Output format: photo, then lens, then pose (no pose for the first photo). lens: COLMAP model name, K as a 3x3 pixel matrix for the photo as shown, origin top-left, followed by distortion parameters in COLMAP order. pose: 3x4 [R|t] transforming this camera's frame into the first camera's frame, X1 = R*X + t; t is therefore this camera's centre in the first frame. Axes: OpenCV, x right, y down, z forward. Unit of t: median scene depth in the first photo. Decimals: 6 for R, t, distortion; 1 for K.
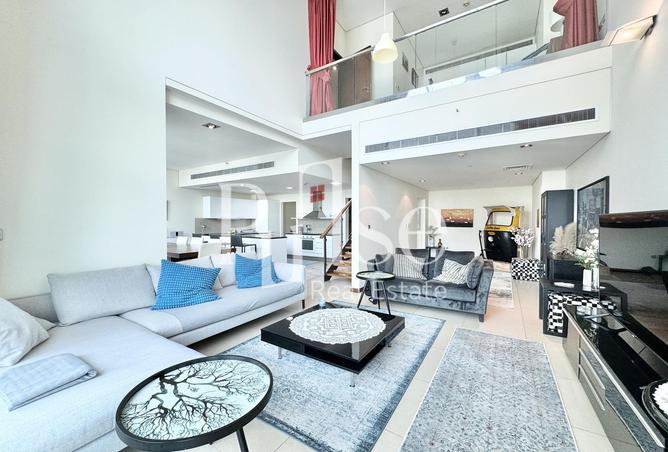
lens RADIAL K [[279.1, 0, 334.0], [0, 279.1, 226.0], [0, 0, 1]] dist [-0.001597, -0.000223]
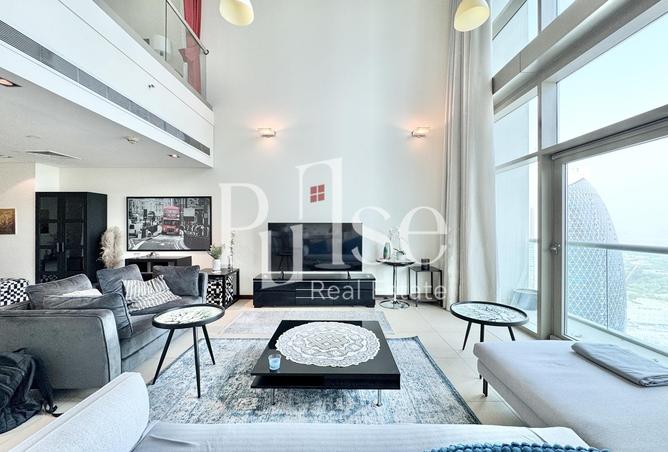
lens RADIAL K [[276.8, 0, 334.0], [0, 276.8, 226.0], [0, 0, 1]] dist [-0.000305, -0.000032]
pose [[-0.557341, -0.002199, 0.830281, -0.416375], [0.013398, 0.999842, 0.011641, -0.017679], [-0.830175, 0.017613, -0.557224, 0.834089]]
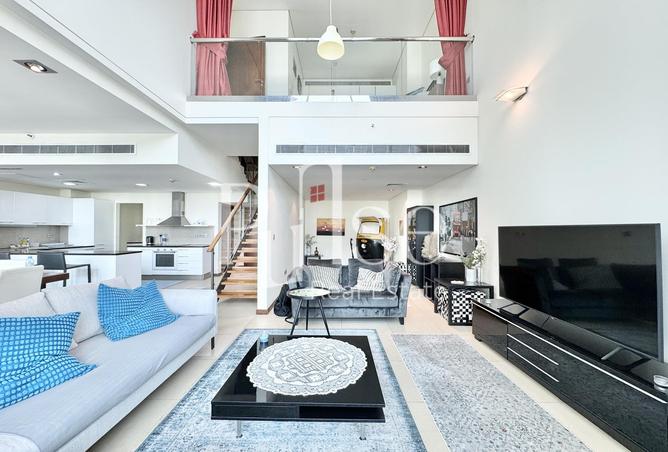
lens RADIAL K [[279.1, 0, 334.0], [0, 279.1, 226.0], [0, 0, 1]] dist [-0.001597, -0.000223]
pose [[0.841268, 0.010126, 0.540524, -0.201423], [0.005130, 0.999630, -0.026711, -0.006376], [-0.540594, 0.025244, 0.840905, 0.163363]]
